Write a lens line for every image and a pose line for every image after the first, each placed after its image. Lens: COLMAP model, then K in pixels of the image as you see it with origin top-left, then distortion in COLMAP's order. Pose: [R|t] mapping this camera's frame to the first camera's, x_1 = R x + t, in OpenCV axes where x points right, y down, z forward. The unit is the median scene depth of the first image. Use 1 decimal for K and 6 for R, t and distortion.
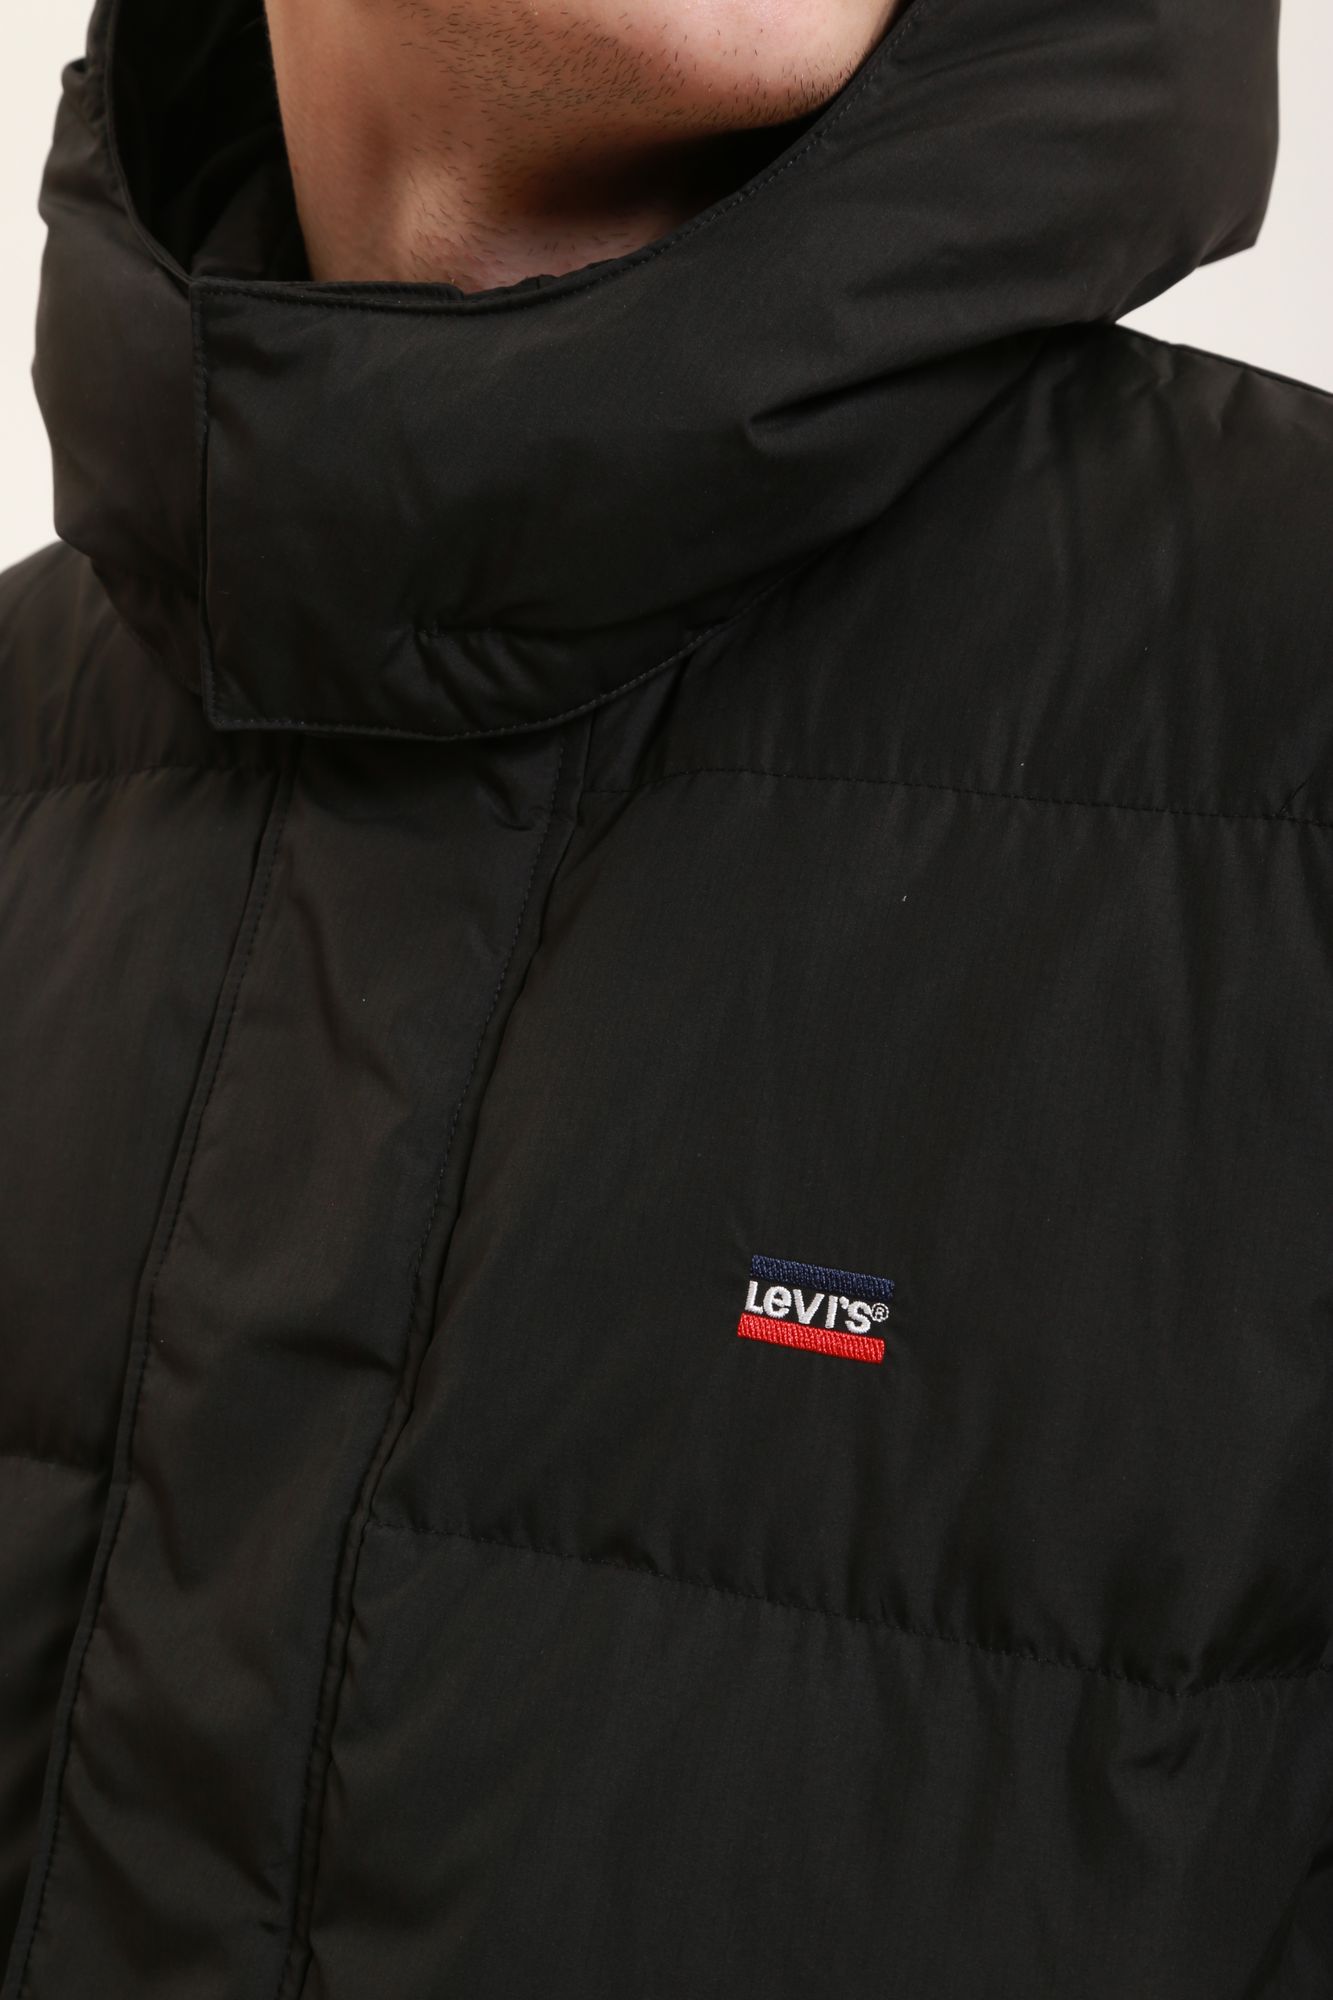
lens RADIAL K [[2866.1, 0, 666.5], [0, 2866.1, 1000.0], [0, 0, 1]] dist [-0.011496, -0.010057]
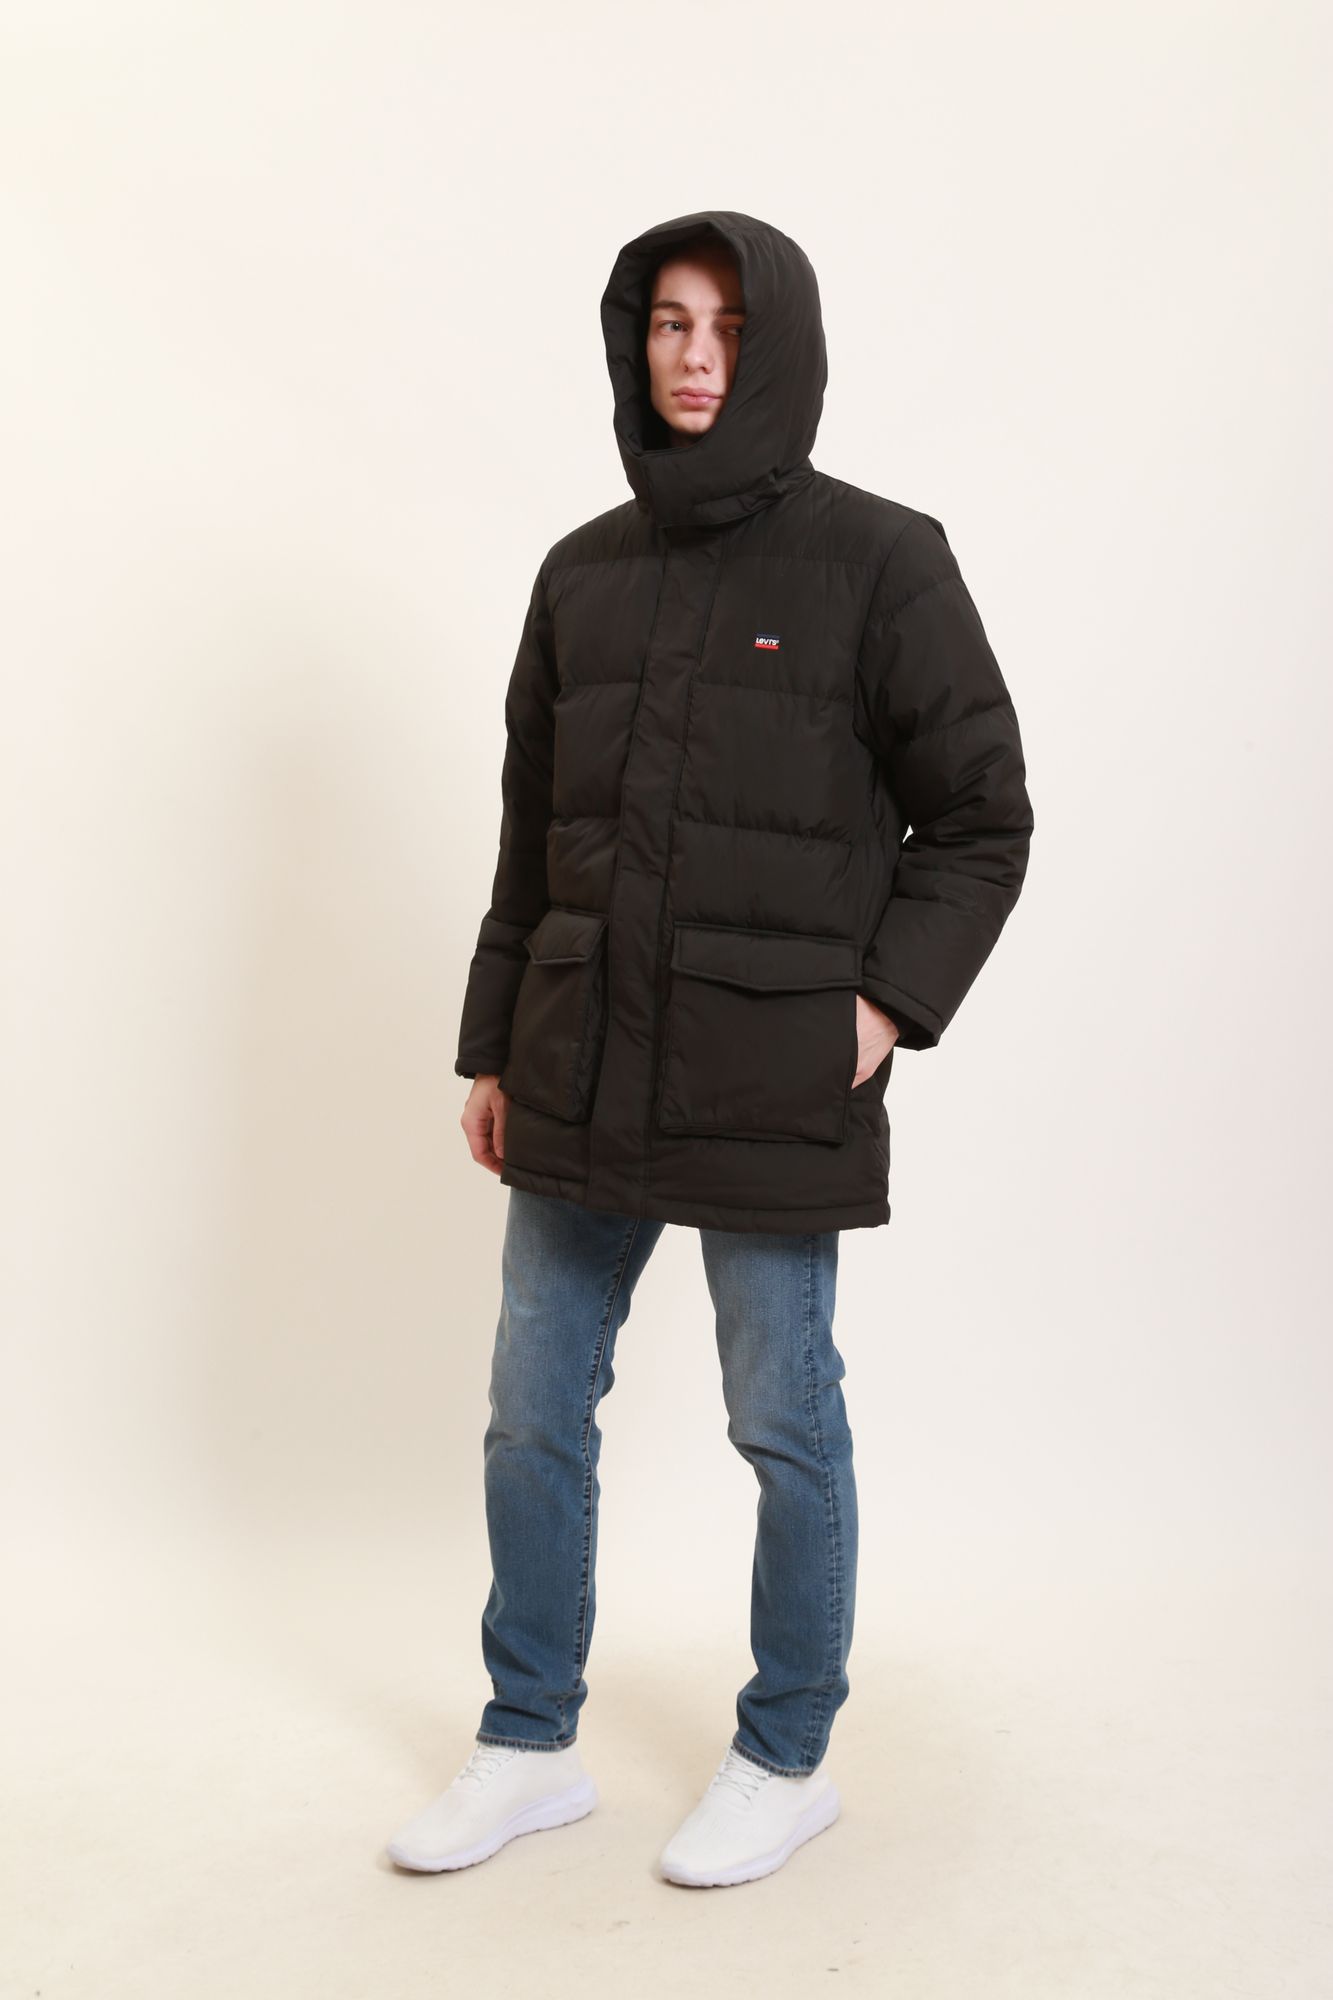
lens RADIAL K [[2612.3, 0, 666.5], [0, 2612.3, 1000.0], [0, 0, 1]] dist [0.129451, -0.006433]
pose [[0.999958, -0.009100, -0.000910, -0.162540], [0.009144, 0.993162, 0.116382, 0.205279], [-0.000155, -0.116386, 0.993204, -4.539303]]
